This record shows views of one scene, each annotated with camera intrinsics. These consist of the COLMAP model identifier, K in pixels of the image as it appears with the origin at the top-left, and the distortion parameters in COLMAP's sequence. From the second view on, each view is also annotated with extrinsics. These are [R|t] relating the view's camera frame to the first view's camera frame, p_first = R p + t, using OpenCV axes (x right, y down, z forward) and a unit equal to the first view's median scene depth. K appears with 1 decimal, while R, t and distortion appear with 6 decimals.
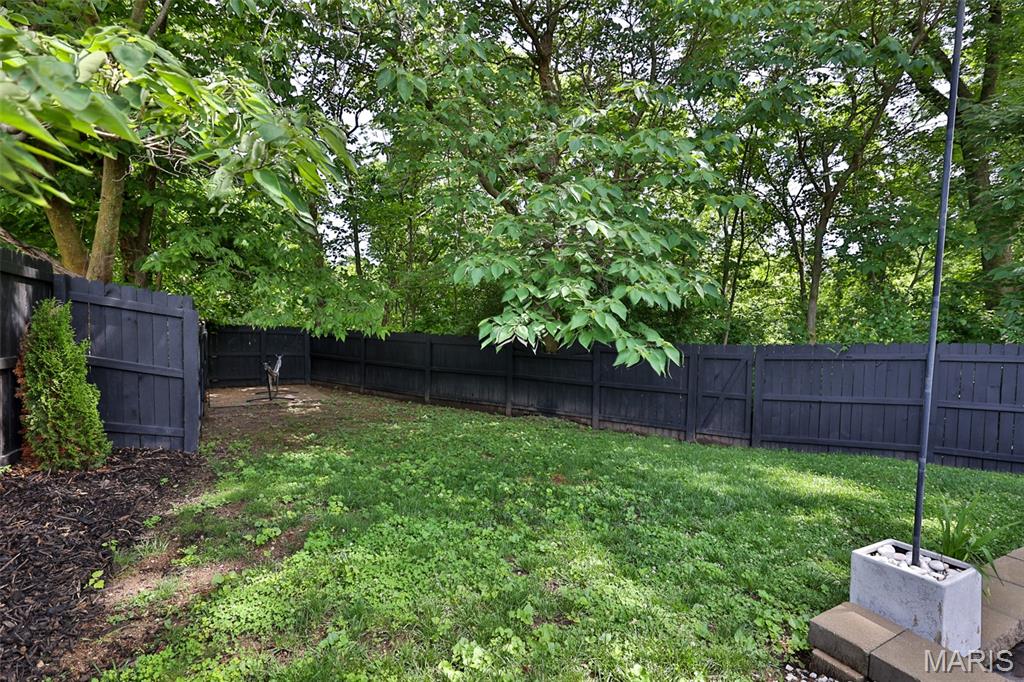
lens RADIAL K [[481.4, 0, 516.4], [0, 481.4, 339.8], [0, 0, 1]] dist [-0.047467, 0.018655]
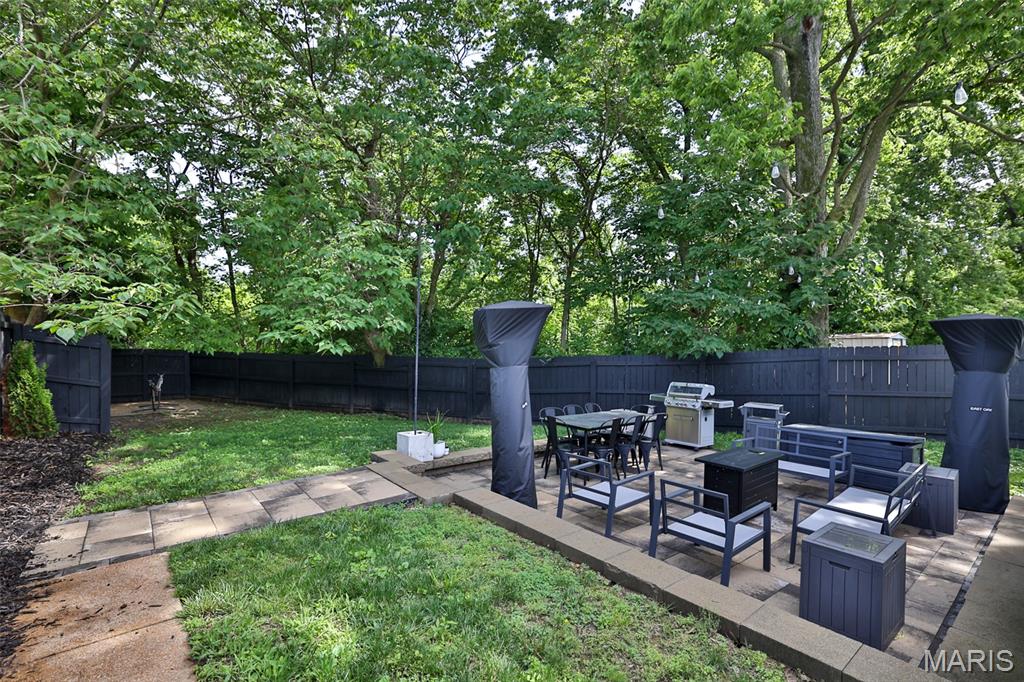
lens RADIAL K [[481.4, 0, 516.4], [0, 481.4, 339.8], [0, 0, 1]] dist [-0.047467, 0.018655]
pose [[0.980765, -0.013236, 0.194740, 0.195249], [0.019460, 0.999358, -0.030084, -0.000690], [-0.194217, 0.033295, 0.980393, -0.445951]]
